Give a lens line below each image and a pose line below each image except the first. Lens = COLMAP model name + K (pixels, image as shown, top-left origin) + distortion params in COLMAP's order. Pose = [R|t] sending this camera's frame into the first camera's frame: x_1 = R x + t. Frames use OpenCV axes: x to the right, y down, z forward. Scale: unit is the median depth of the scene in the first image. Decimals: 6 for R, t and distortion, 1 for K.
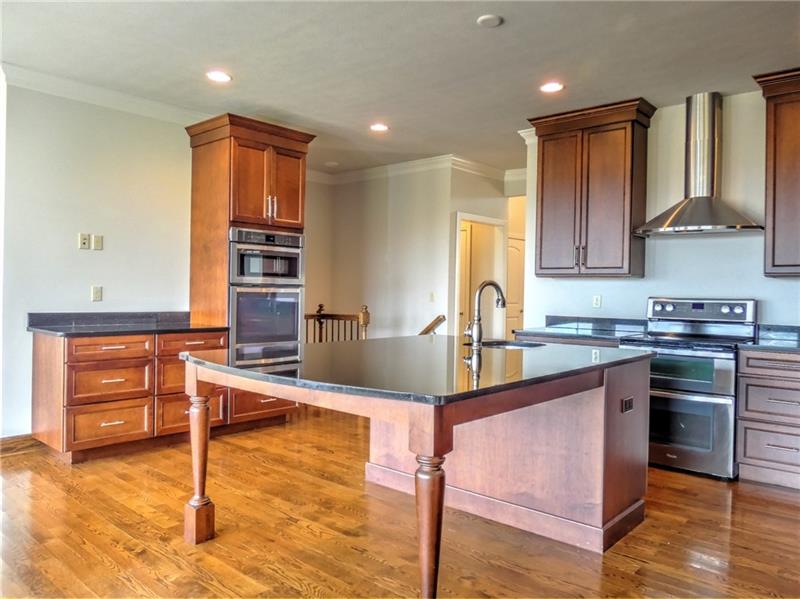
lens RADIAL K [[592.6, 0, 405.5], [0, 592.6, 296.7], [0, 0, 1]] dist [-0.028092, 0.000311]
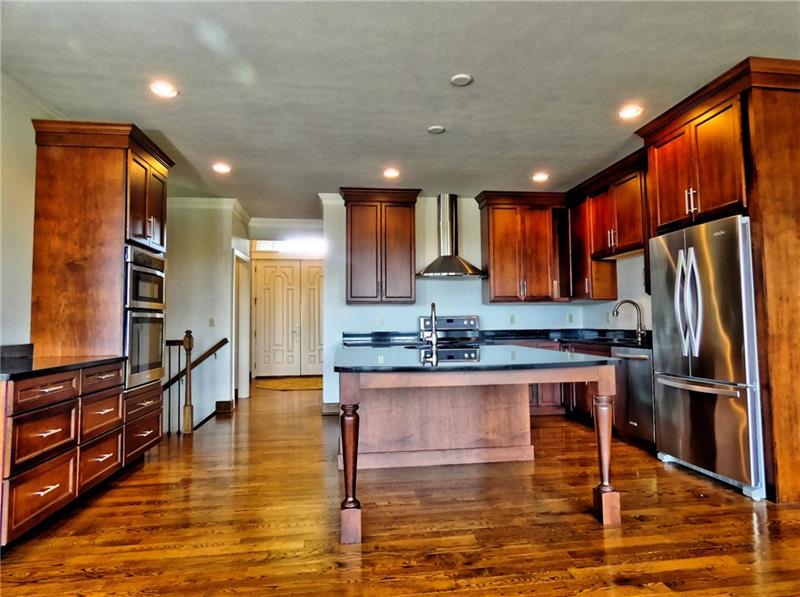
lens RADIAL K [[479.9, 0, 406.7], [0, 479.9, 296.8], [0, 0, 1]] dist [-0.007781, 0.001649]
pose [[0.650328, 0.015929, 0.759486, -0.677455], [0.030884, 0.998399, -0.047386, 0.009381], [-0.759025, 0.054272, 0.648795, 0.232993]]
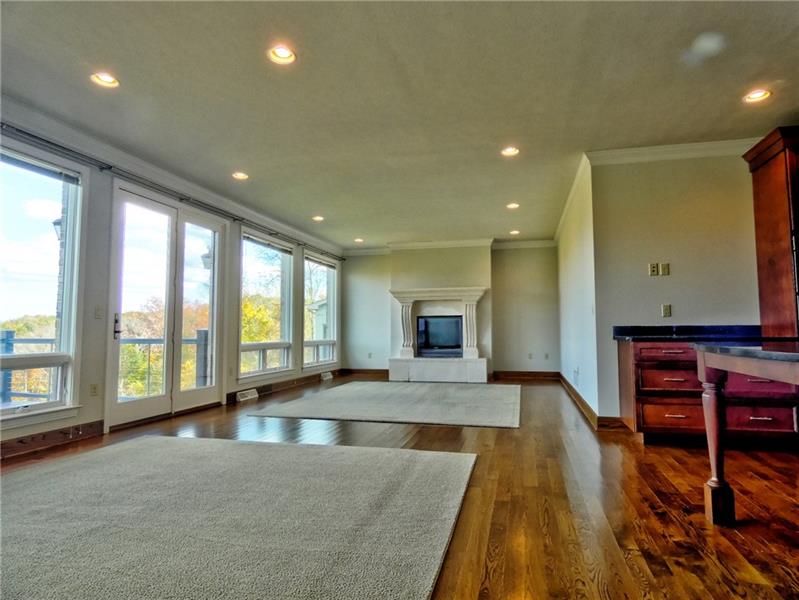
lens RADIAL K [[479.3, 0, 402.7], [0, 479.3, 295.5], [0, 0, 1]] dist [-0.007781, 0.001649]
pose [[0.451756, -0.085345, -0.888050, 0.131753], [0.005142, 0.995646, -0.093070, 0.060783], [0.892127, 0.037479, 0.450228, 0.065086]]
